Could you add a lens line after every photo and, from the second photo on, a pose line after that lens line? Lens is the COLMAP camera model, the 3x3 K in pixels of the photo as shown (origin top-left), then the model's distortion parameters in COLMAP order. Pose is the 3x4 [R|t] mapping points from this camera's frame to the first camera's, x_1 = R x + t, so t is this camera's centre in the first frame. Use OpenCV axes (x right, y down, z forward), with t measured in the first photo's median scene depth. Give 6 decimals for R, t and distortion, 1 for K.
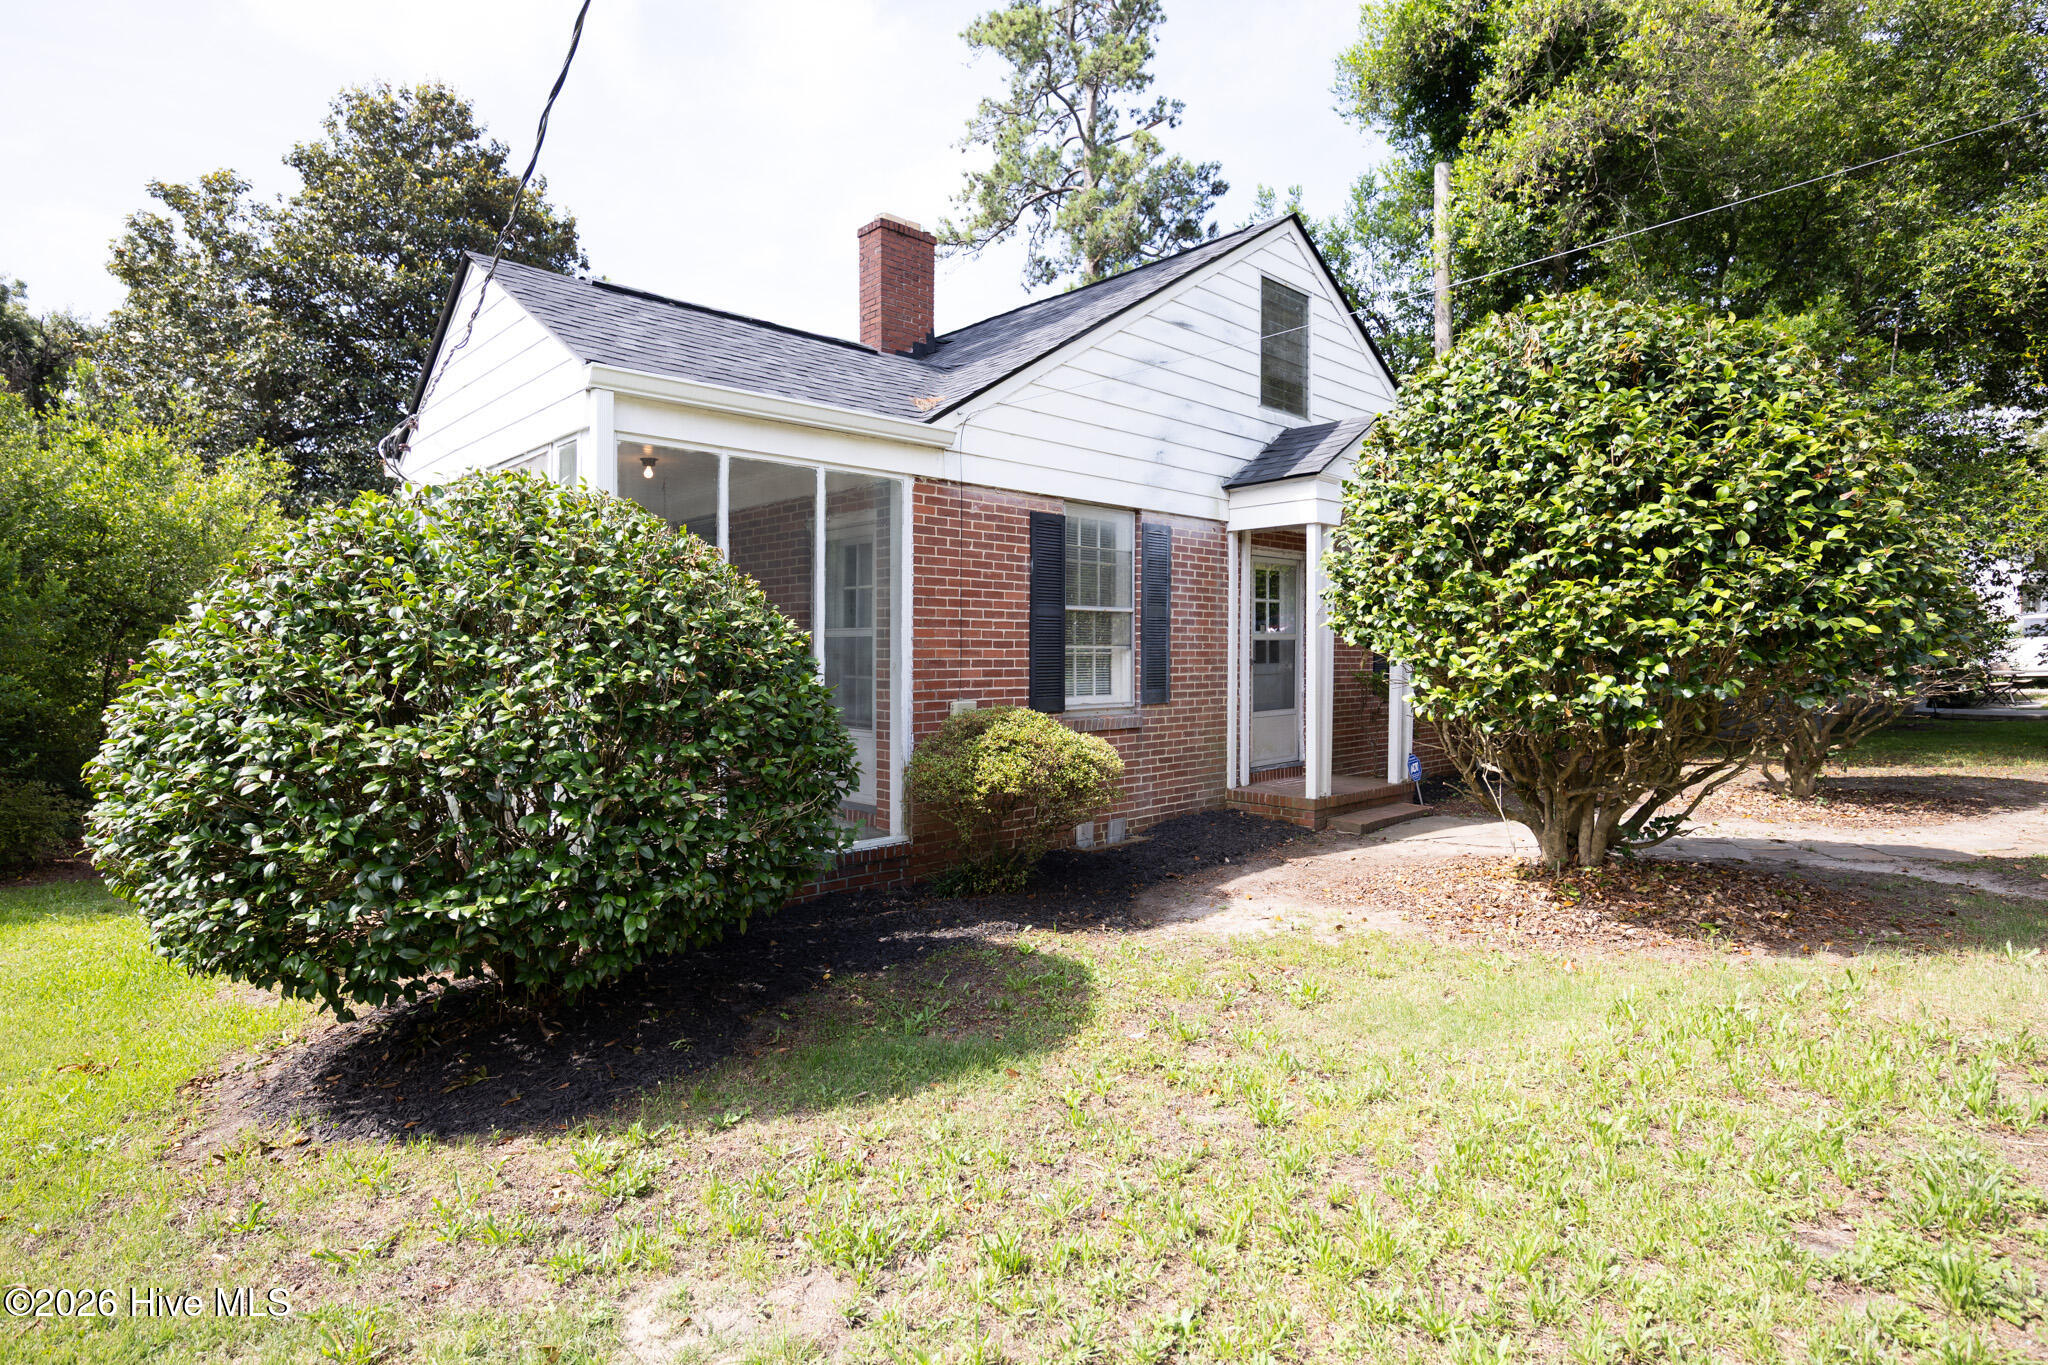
lens RADIAL K [[1036.5, 0, 1023.9], [0, 1036.5, 671.3], [0, 0, 1]] dist [-0.001612, -0.001718]
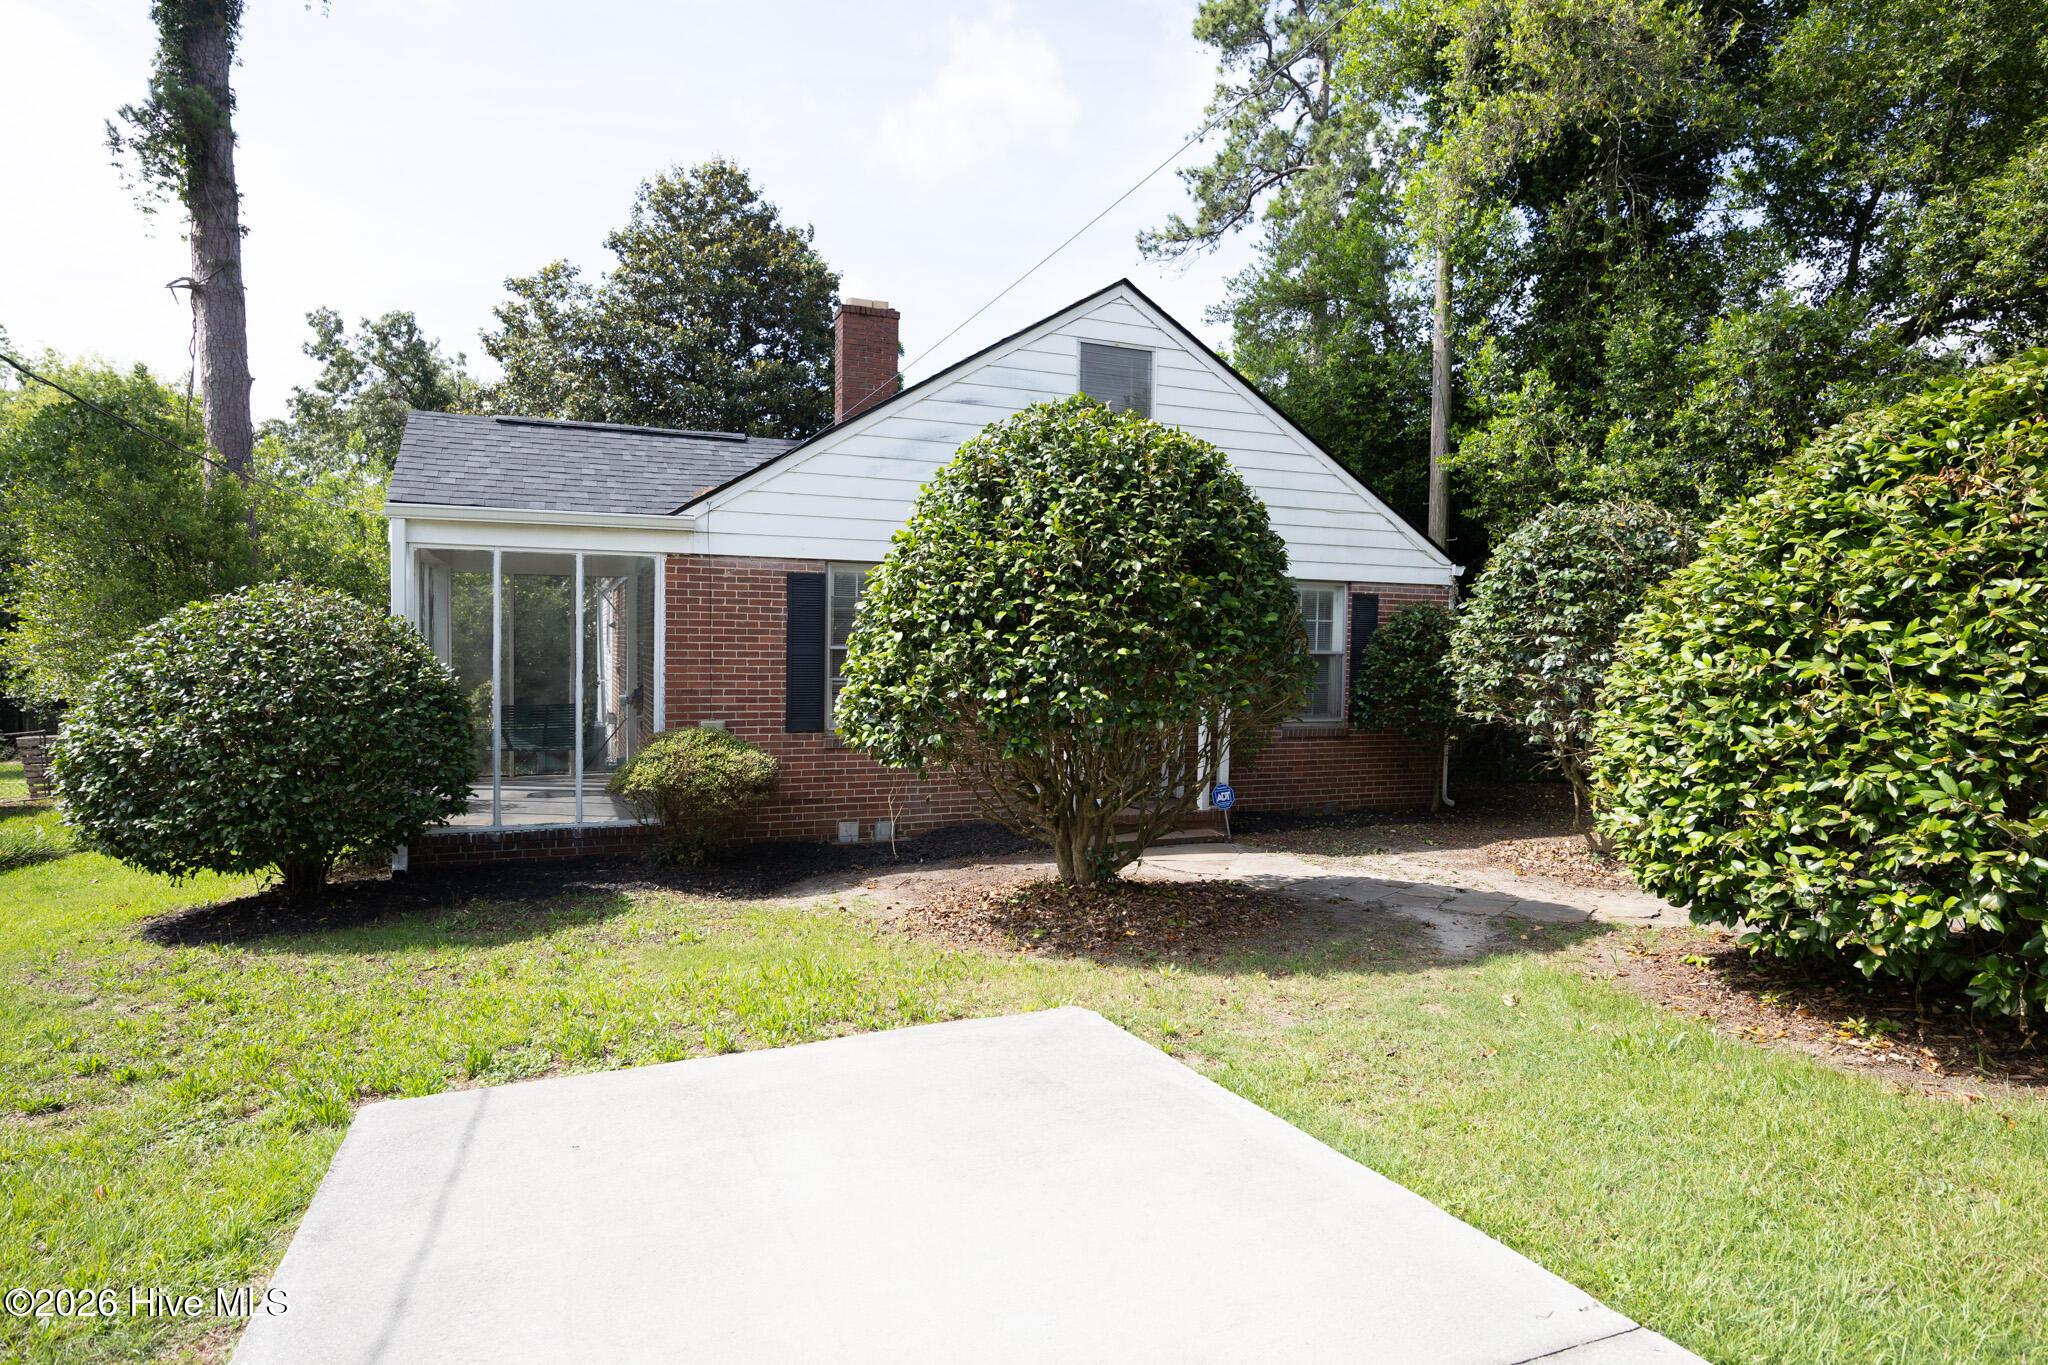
lens RADIAL K [[1120.9, 0, 1011.4], [0, 1120.9, 671.5], [0, 0, 1]] dist [0.000125, -0.002098]
pose [[0.932539, 0.020769, -0.360470, 0.531421], [-0.019741, 0.999784, 0.006534, -0.033402], [0.360528, 0.001023, 0.932748, -0.124932]]
